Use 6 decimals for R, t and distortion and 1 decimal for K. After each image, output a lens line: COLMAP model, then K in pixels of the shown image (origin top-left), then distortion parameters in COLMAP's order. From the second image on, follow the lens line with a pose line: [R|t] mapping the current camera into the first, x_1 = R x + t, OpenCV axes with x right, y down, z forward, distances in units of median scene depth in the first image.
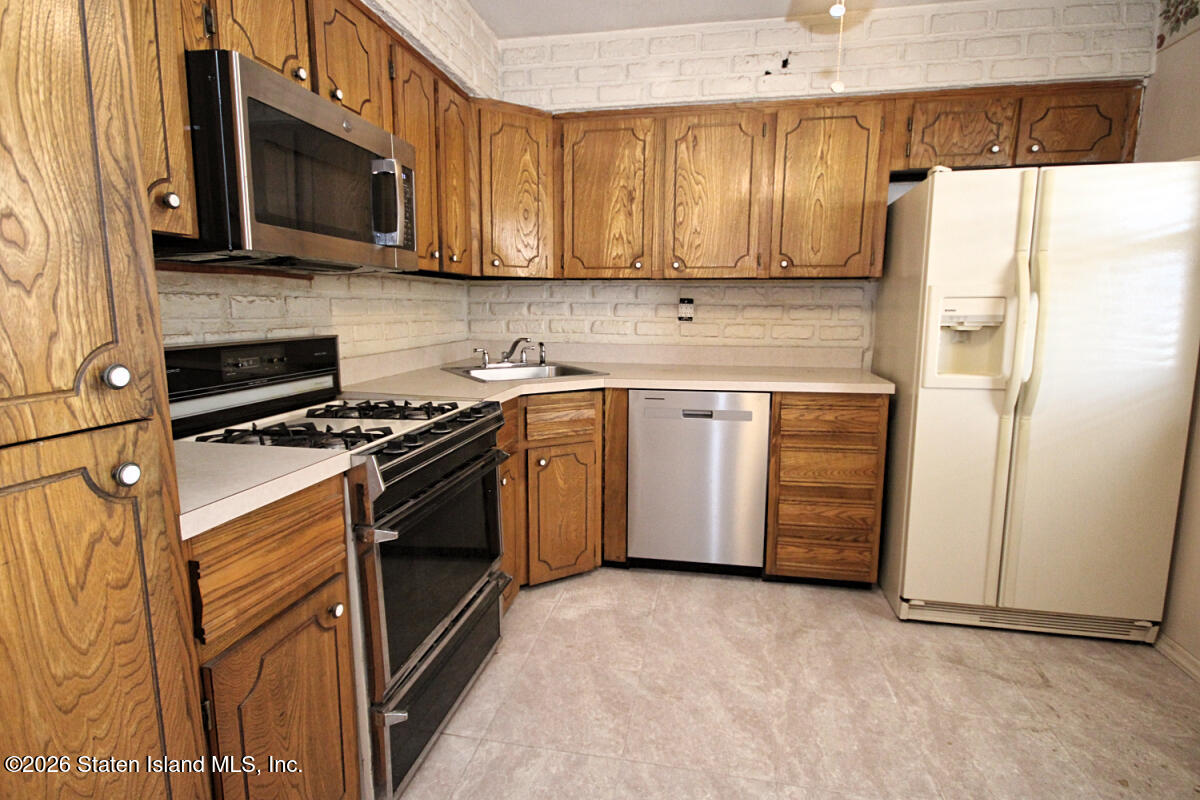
lens RADIAL K [[580.7, 0, 609.9], [0, 580.7, 395.6], [0, 0, 1]] dist [0.011807, -0.007711]
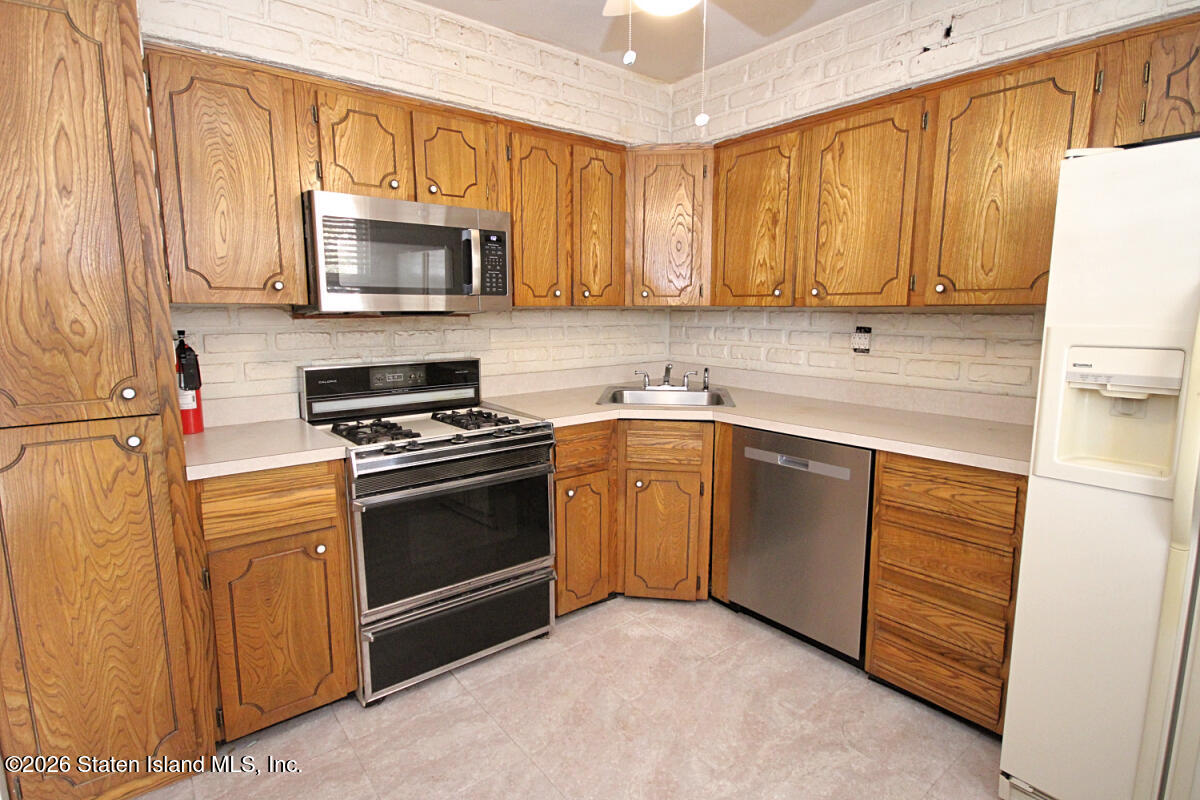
lens RADIAL K [[580.7, 0, 597.7], [0, 580.7, 399.9], [0, 0, 1]] dist [0.011807, -0.007711]
pose [[0.772735, 0.092279, -0.627986, 0.485994], [-0.094000, 0.995103, 0.030558, -0.064167], [0.627730, 0.035417, 0.777625, 0.124027]]
